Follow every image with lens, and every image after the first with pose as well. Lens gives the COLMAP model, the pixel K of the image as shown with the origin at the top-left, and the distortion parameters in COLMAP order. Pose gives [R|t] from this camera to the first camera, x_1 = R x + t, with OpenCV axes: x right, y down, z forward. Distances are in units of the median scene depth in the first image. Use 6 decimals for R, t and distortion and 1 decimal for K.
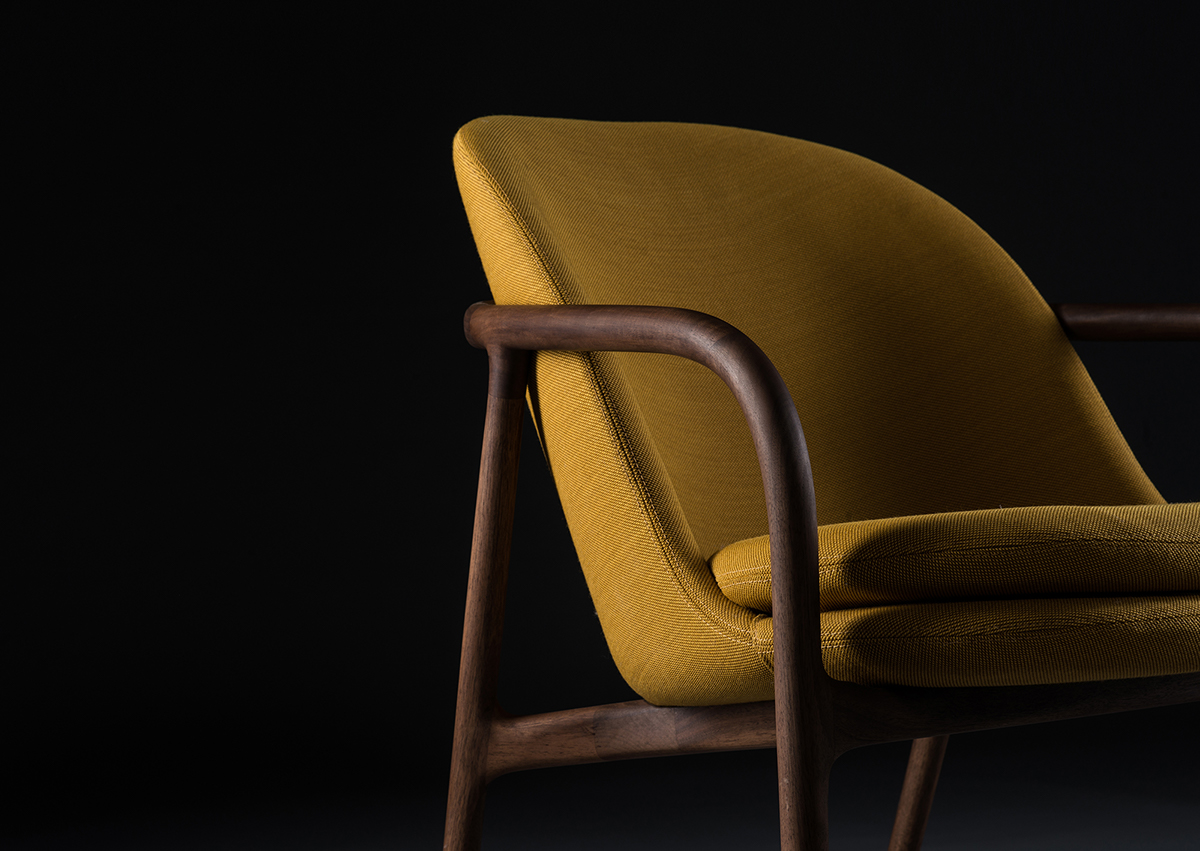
lens RADIAL K [[2944.4, 0, 600.0], [0, 2944.4, 425.5], [0, 0, 1]] dist [-0.085374, -0.101492]
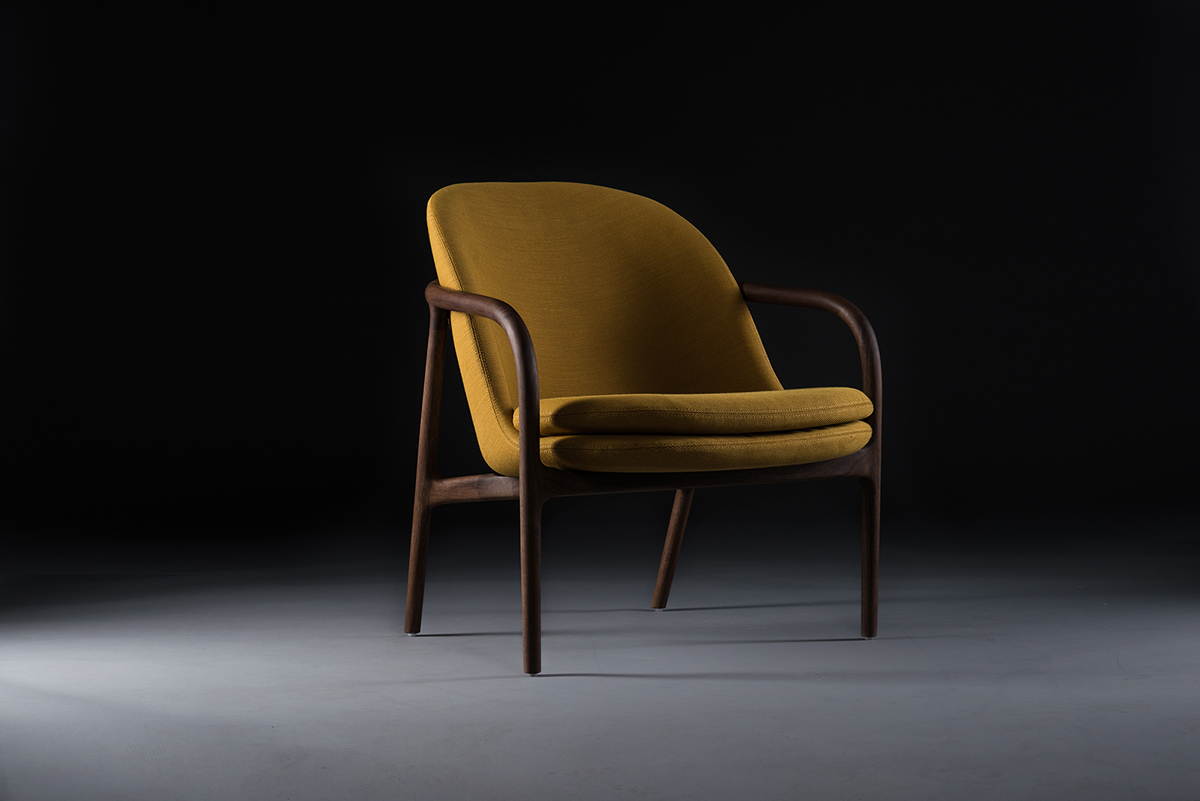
lens RADIAL K [[2989.2, 0, 600.0], [0, 2989.2, 400.5], [0, 0, 1]] dist [-0.003273, -0.035389]
pose [[0.991377, 0.039097, -0.125069, 0.353780], [-0.030751, 0.997212, 0.067983, -0.107781], [0.127379, -0.063550, 0.989816, -1.124988]]
